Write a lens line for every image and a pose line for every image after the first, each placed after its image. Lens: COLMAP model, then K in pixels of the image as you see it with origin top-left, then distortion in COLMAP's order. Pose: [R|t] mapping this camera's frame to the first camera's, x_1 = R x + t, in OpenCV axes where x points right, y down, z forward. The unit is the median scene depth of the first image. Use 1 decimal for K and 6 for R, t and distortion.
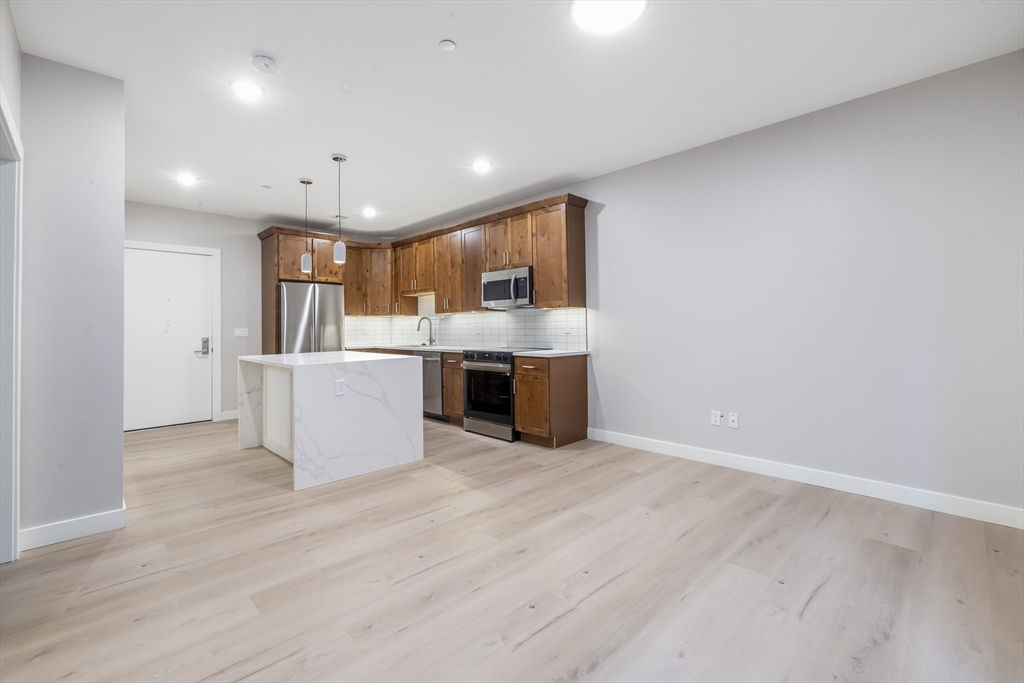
lens RADIAL K [[445.3, 0, 513.4], [0, 445.3, 317.5], [0, 0, 1]] dist [-0.000635, -0.000018]
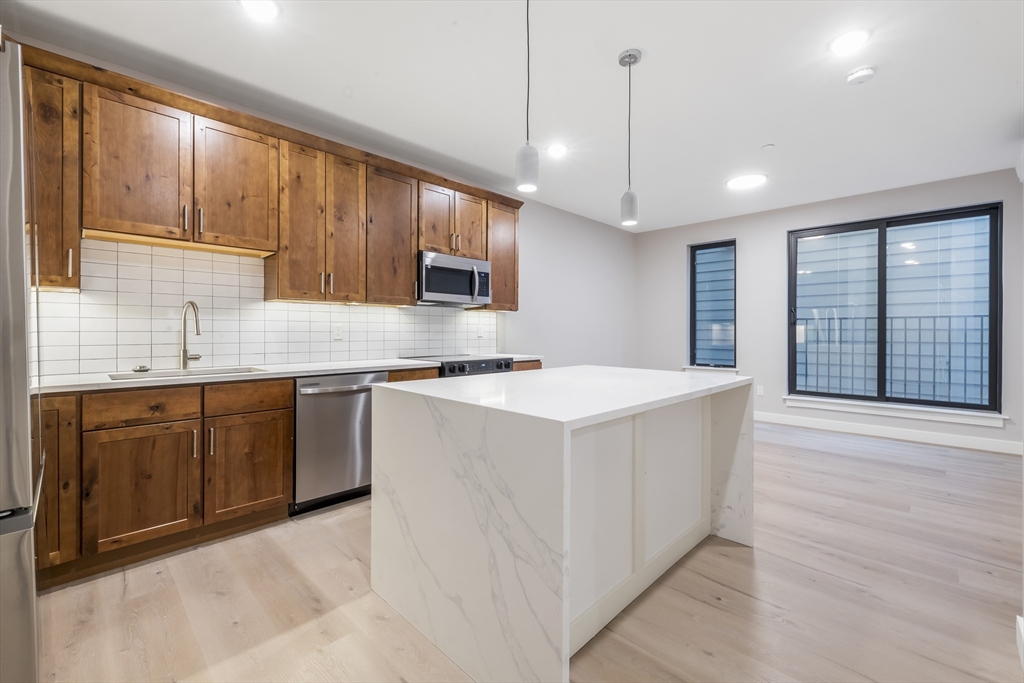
lens RADIAL K [[432.3, 0, 507.1], [0, 432.3, 335.5], [0, 0, 1]] dist [-0.000309, -0.000205]
pose [[-0.016084, 0.002696, 0.999867, -0.833070], [-0.025352, 0.999674, -0.003104, 0.034262], [-0.999549, -0.025398, -0.016010, 0.986511]]
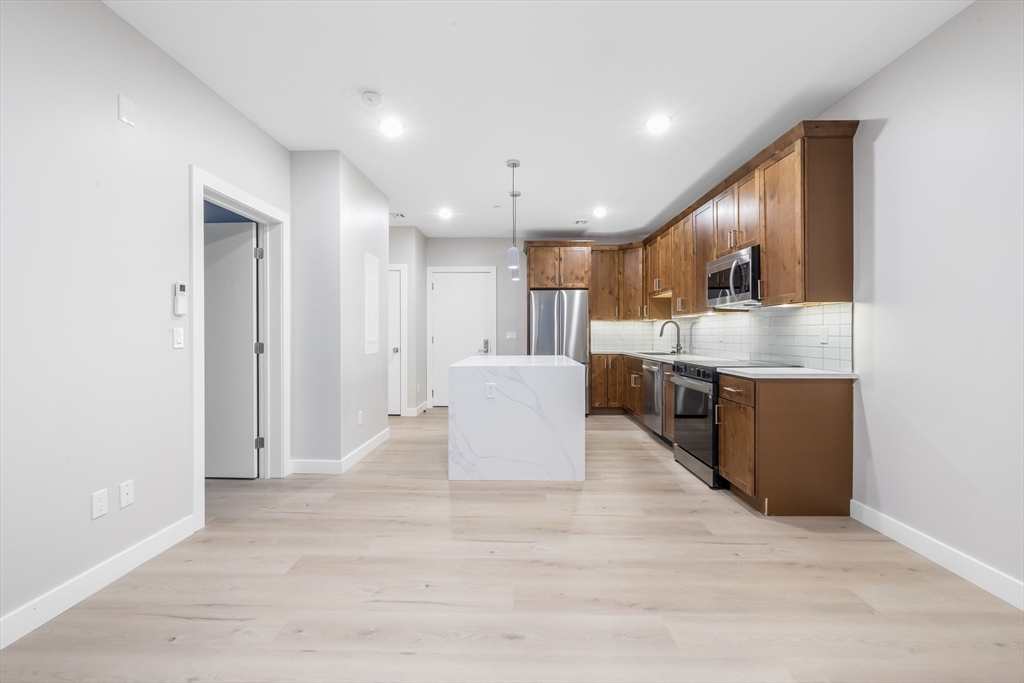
lens RADIAL K [[432.3, 0, 507.1], [0, 432.3, 335.5], [0, 0, 1]] dist [-0.000309, -0.000205]
pose [[0.696049, 0.012767, -0.717881, 0.257746], [0.009023, 0.999607, 0.026526, 0.003507], [0.717937, -0.024941, 0.695661, 0.252230]]
